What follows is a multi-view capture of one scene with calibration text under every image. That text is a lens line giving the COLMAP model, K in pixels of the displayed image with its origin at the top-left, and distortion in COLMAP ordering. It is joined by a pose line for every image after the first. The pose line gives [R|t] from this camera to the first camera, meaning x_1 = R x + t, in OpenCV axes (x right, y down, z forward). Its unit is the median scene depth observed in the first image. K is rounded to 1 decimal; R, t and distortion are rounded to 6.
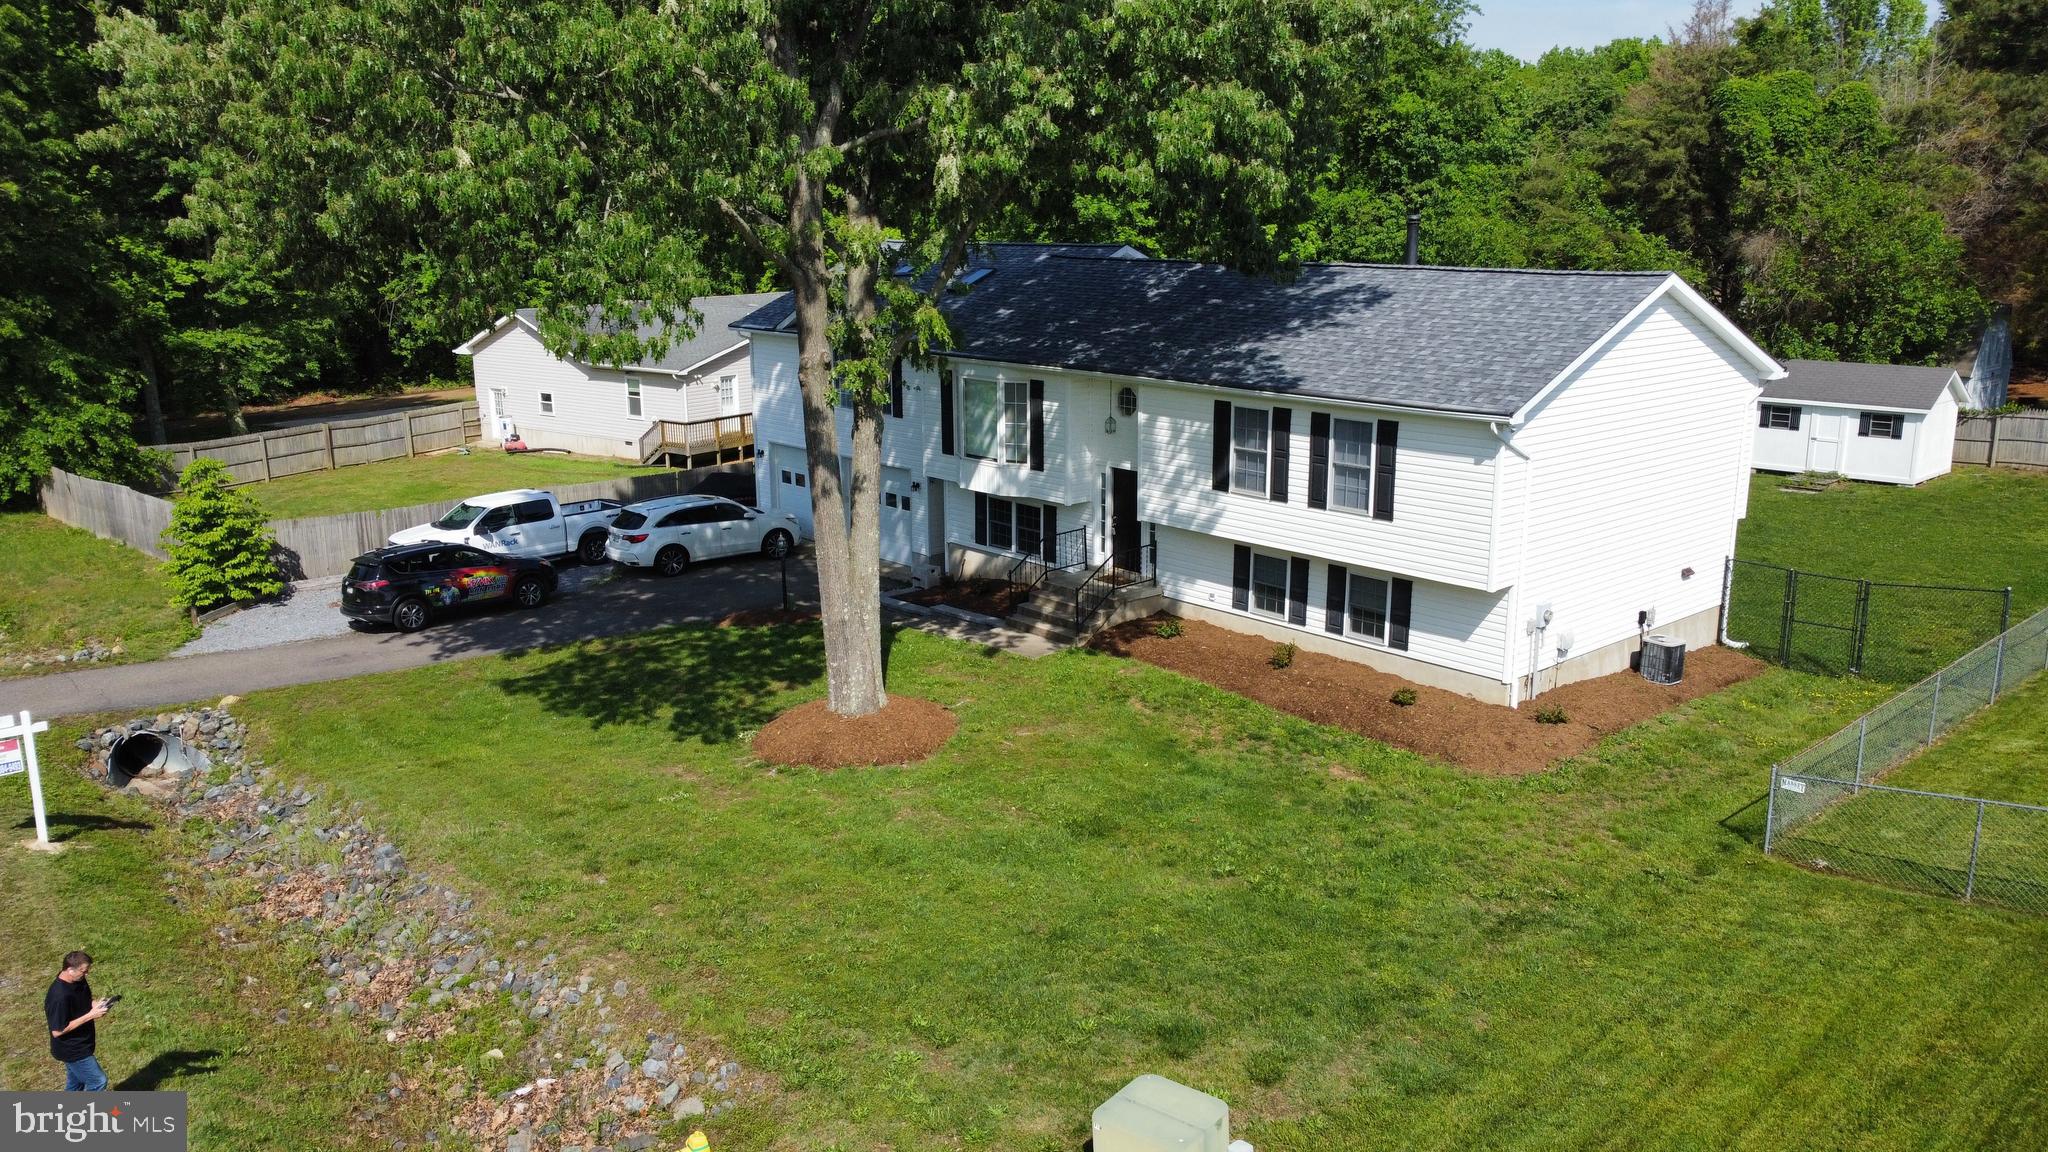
lens RADIAL K [[1541.8, 0, 1024.0], [0, 1541.8, 576.0], [0, 0, 1]] dist [0.012009, -0.002435]
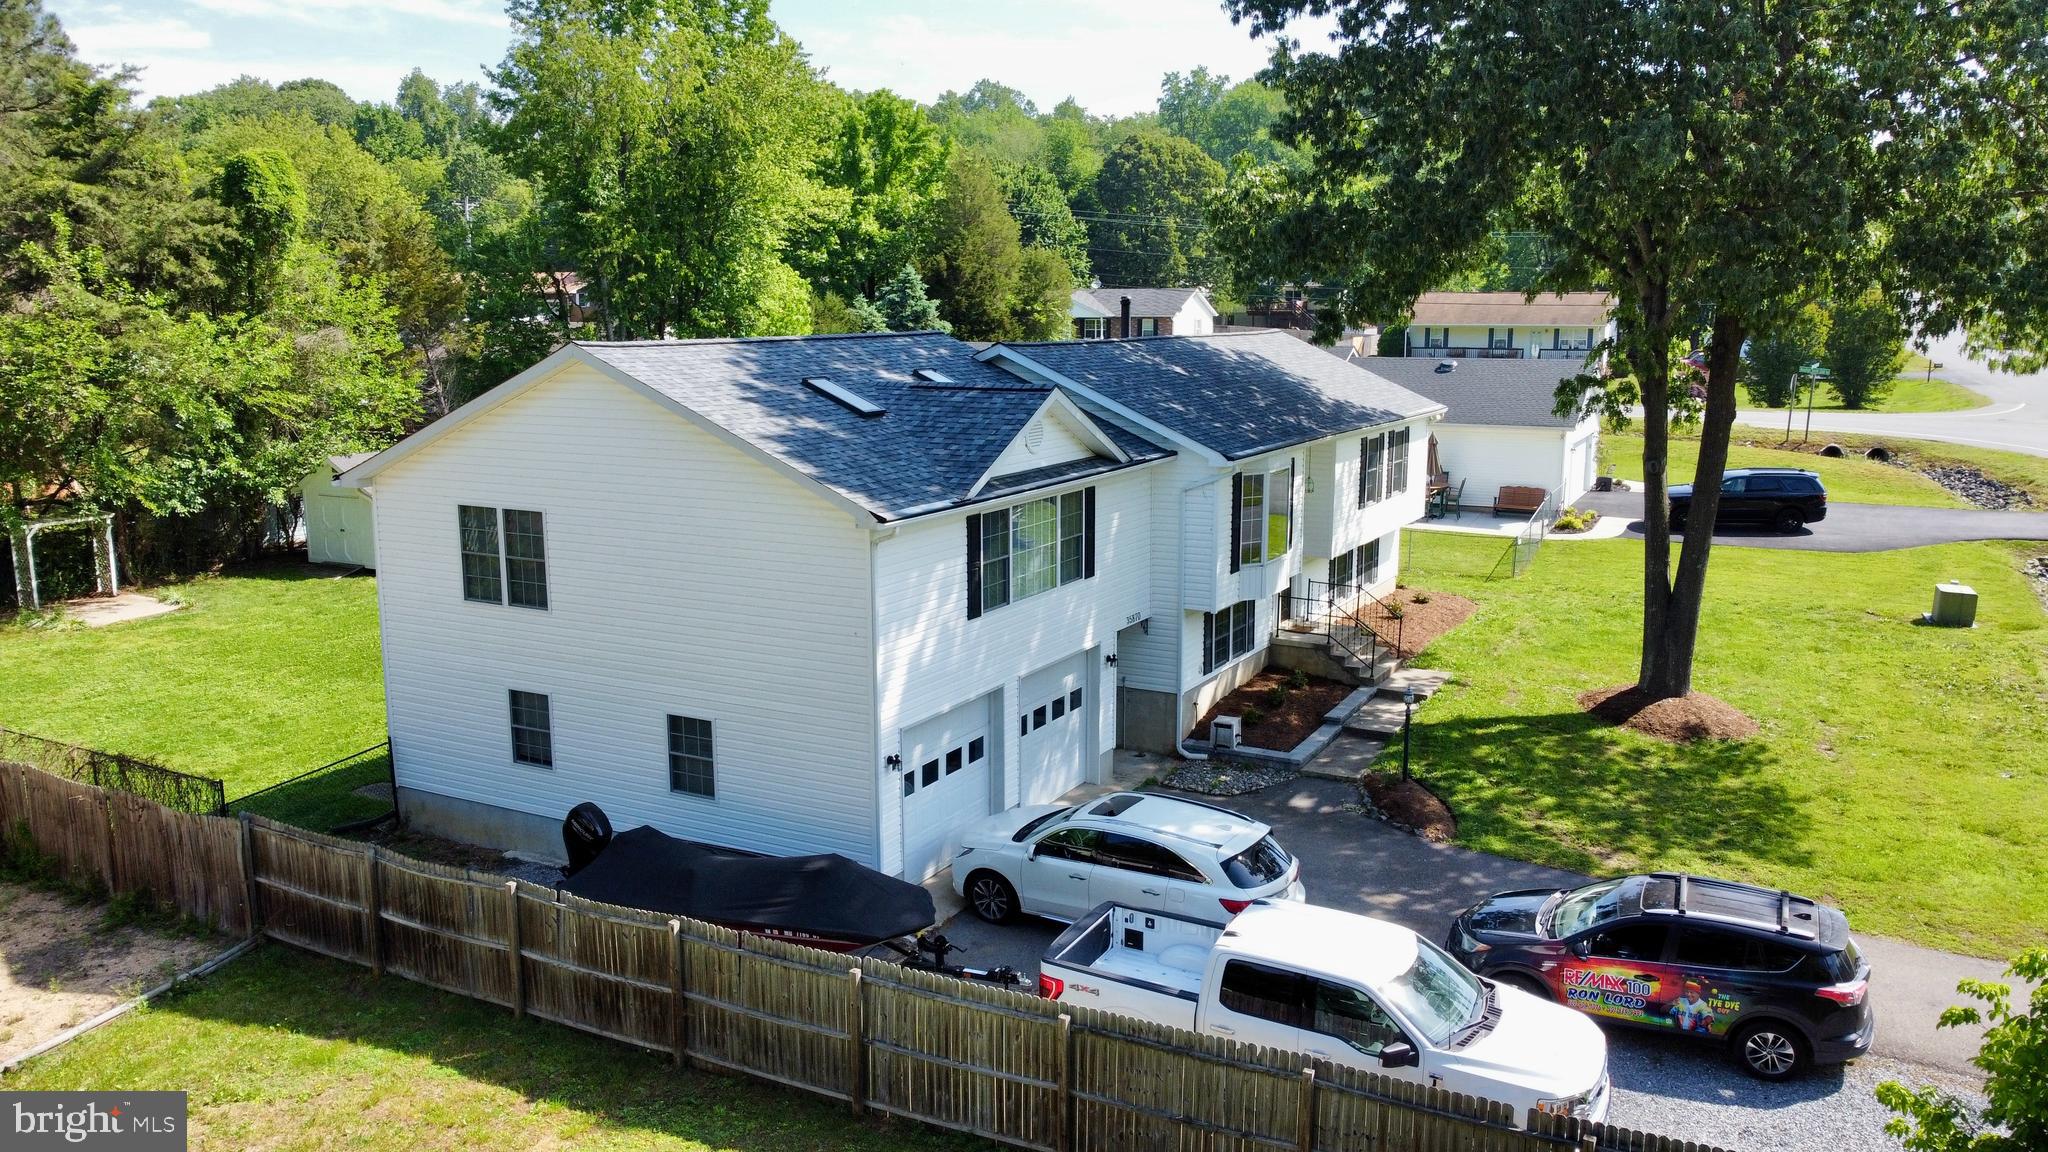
lens RADIAL K [[1541.8, 0, 1024.0], [0, 1541.8, 576.0], [0, 0, 1]] dist [0.012009, -0.002435]
pose [[-0.345545, -0.160437, 0.924586, -0.903787], [0.224986, 0.942376, 0.247608, -0.356479], [-0.911033, 0.293578, -0.289537, 1.549006]]
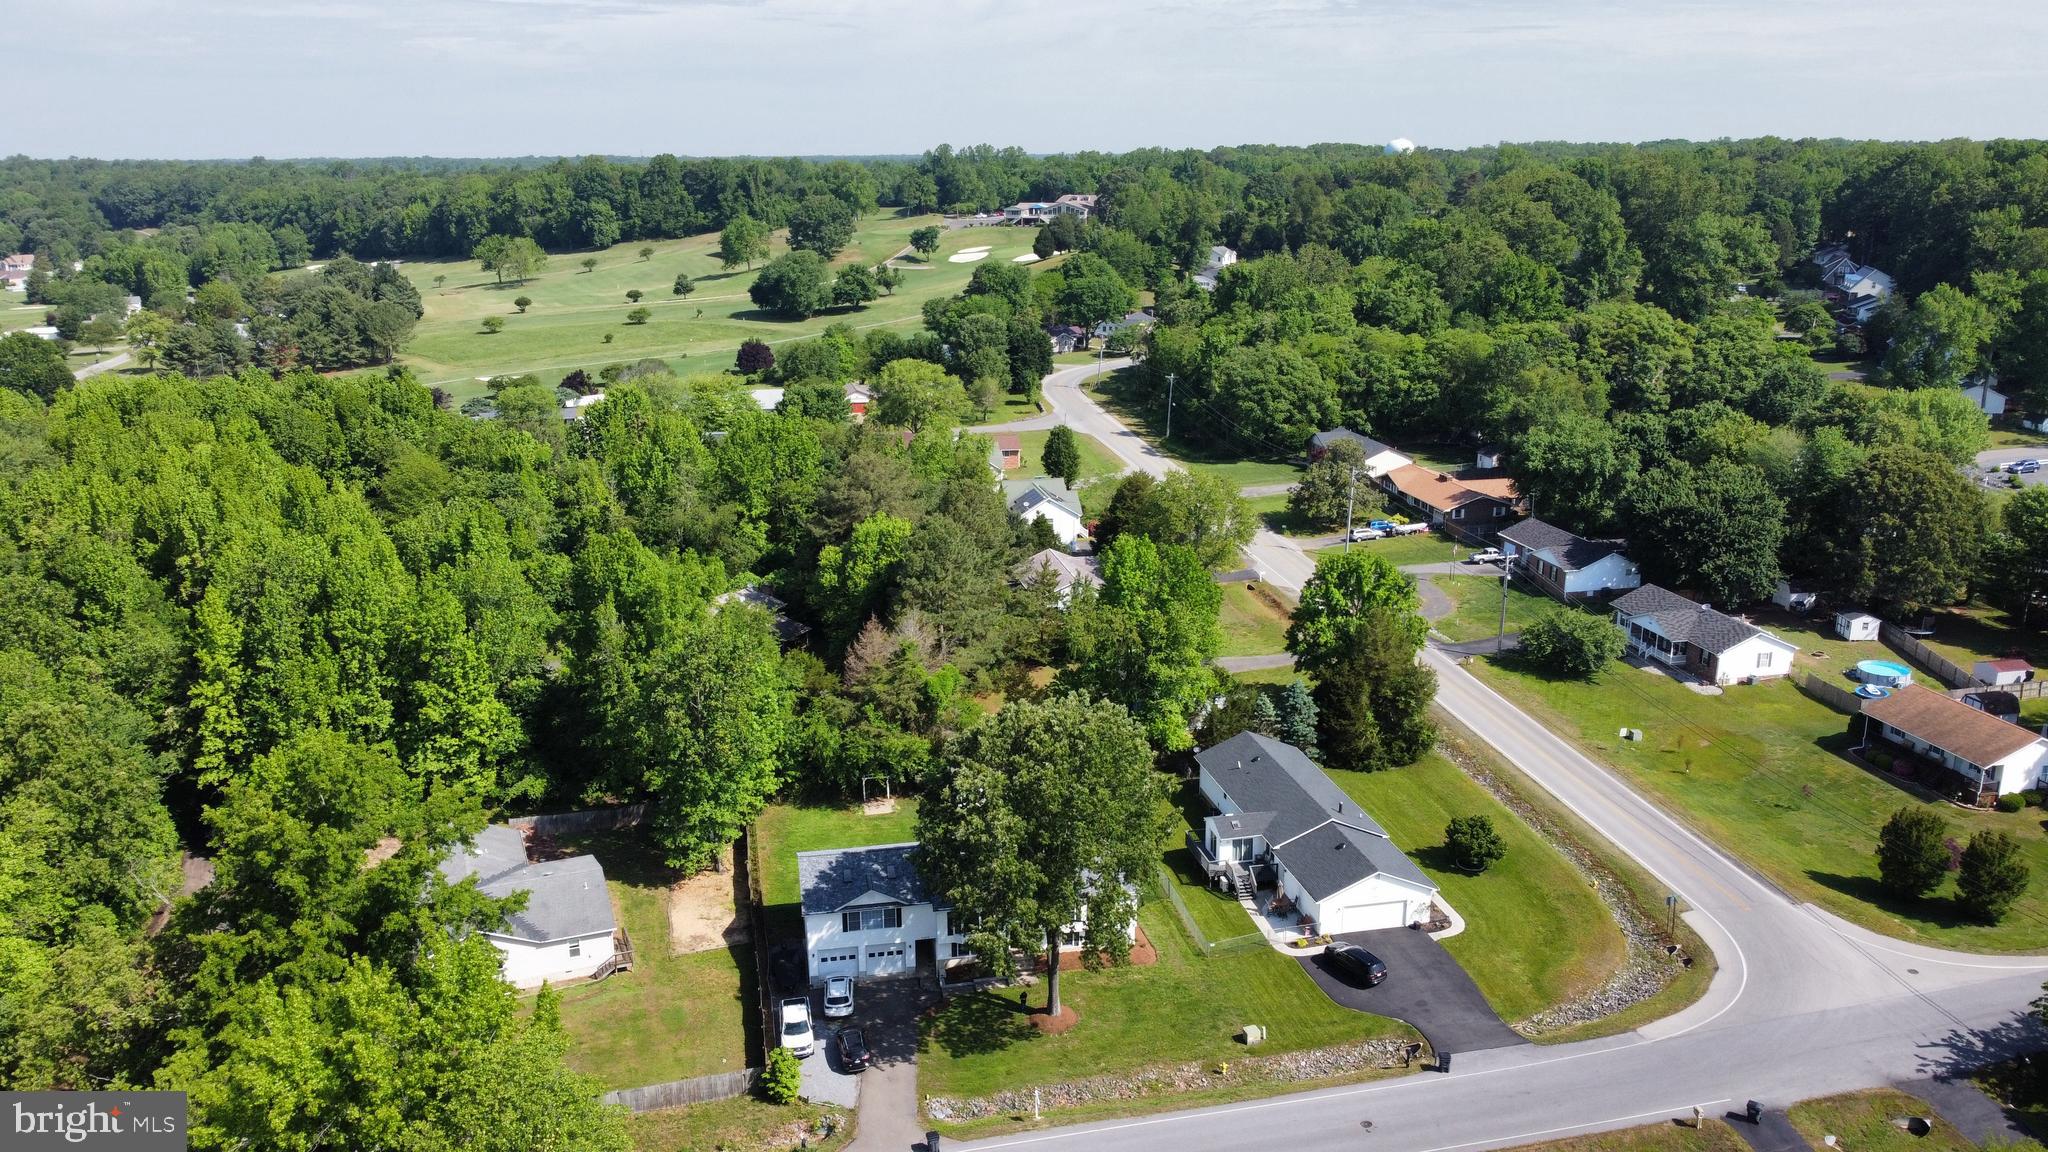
lens RADIAL K [[1541.8, 0, 1024.0], [0, 1541.8, 576.0], [0, 0, 1]] dist [0.012009, -0.002435]
pose [[0.515724, -0.219781, 0.828085, -2.862217], [0.200277, 0.970684, 0.132897, -1.394938], [-0.833017, 0.097308, 0.544623, -1.117823]]
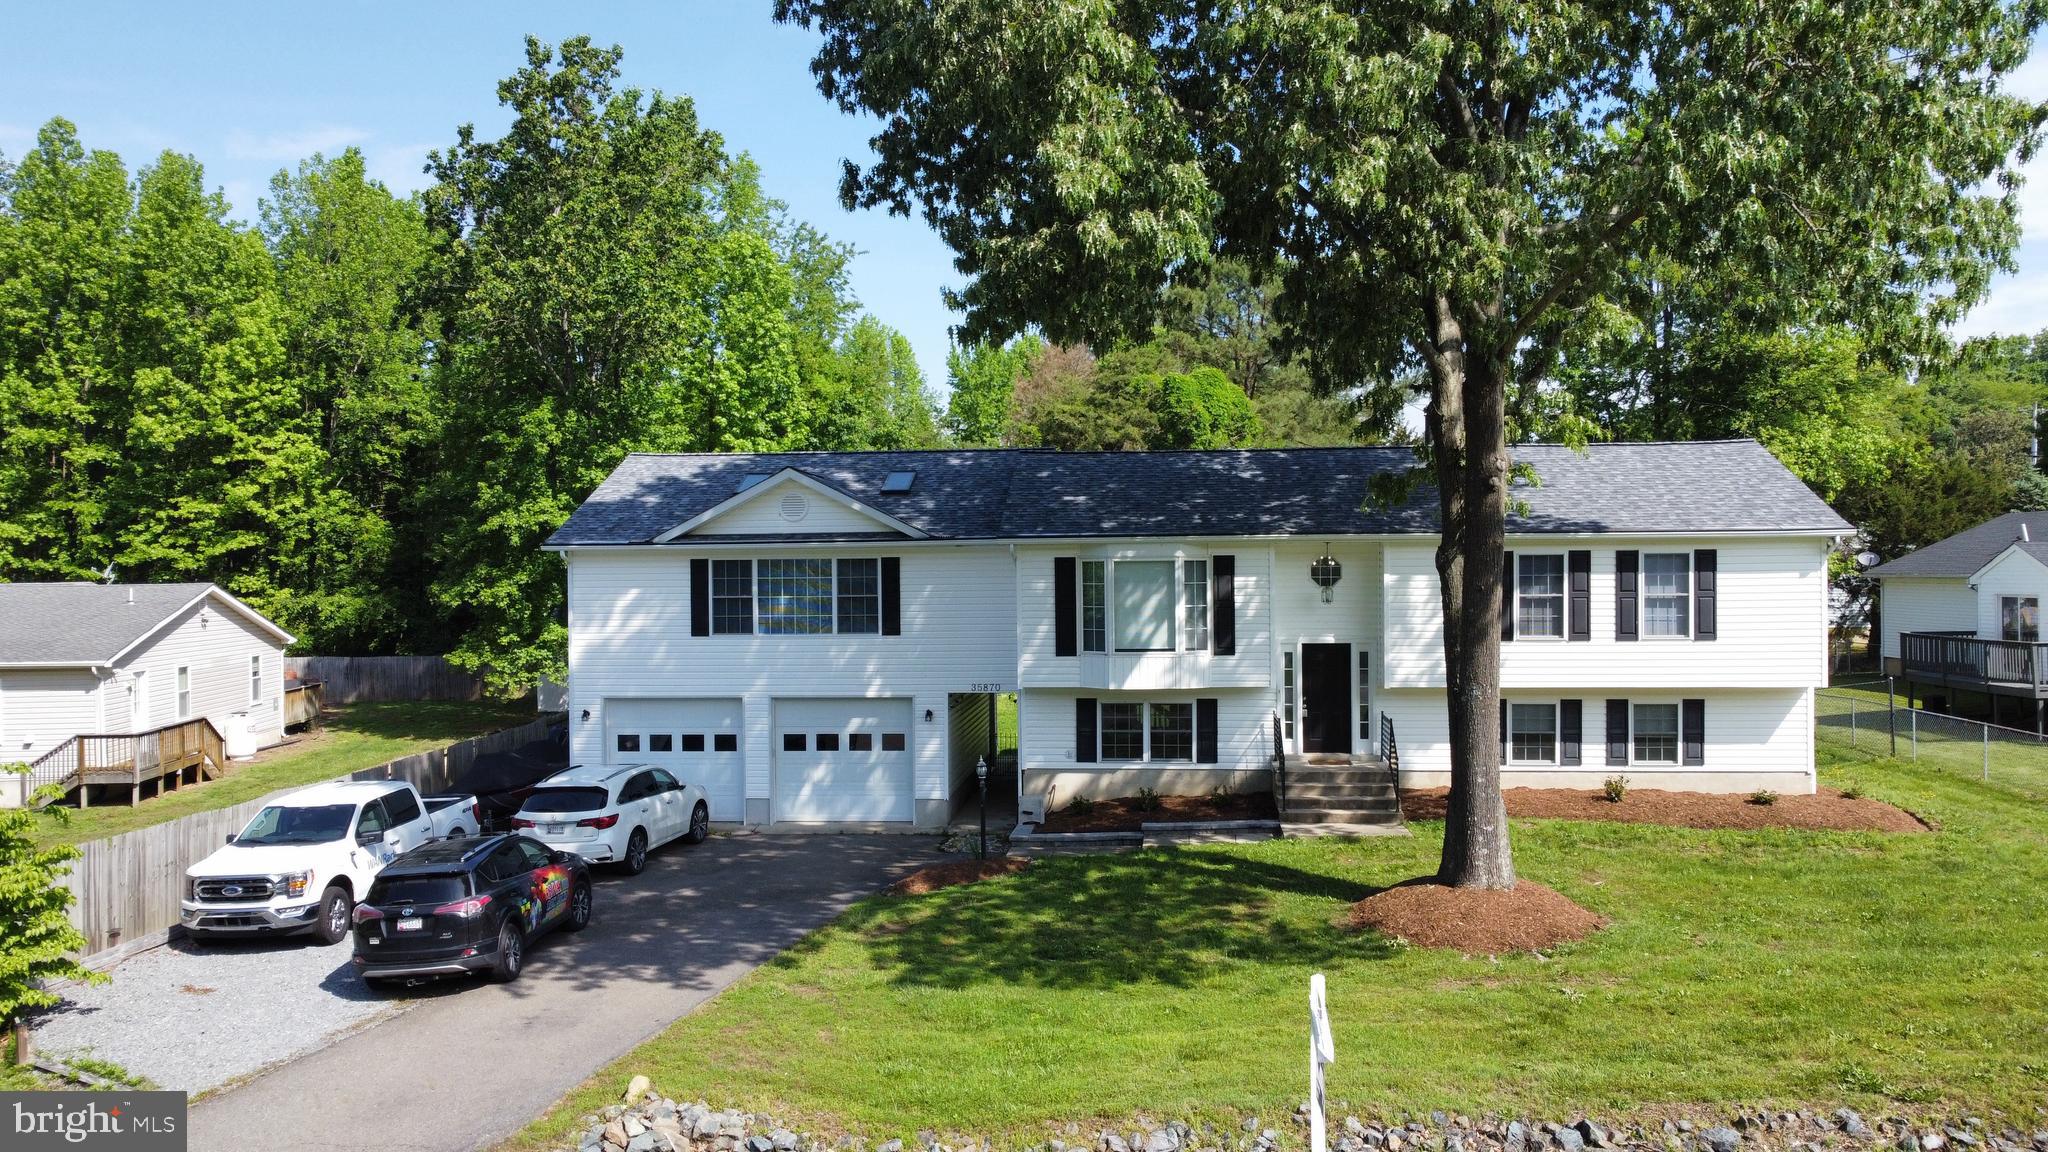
lens RADIAL K [[1541.8, 0, 1024.0], [0, 1541.8, 576.0], [0, 0, 1]] dist [0.012009, -0.002435]
pose [[0.723256, -0.004991, 0.690562, -0.749915], [0.165209, 0.972188, -0.166004, 0.018212], [-0.670527, 0.234150, 0.703965, 0.462653]]
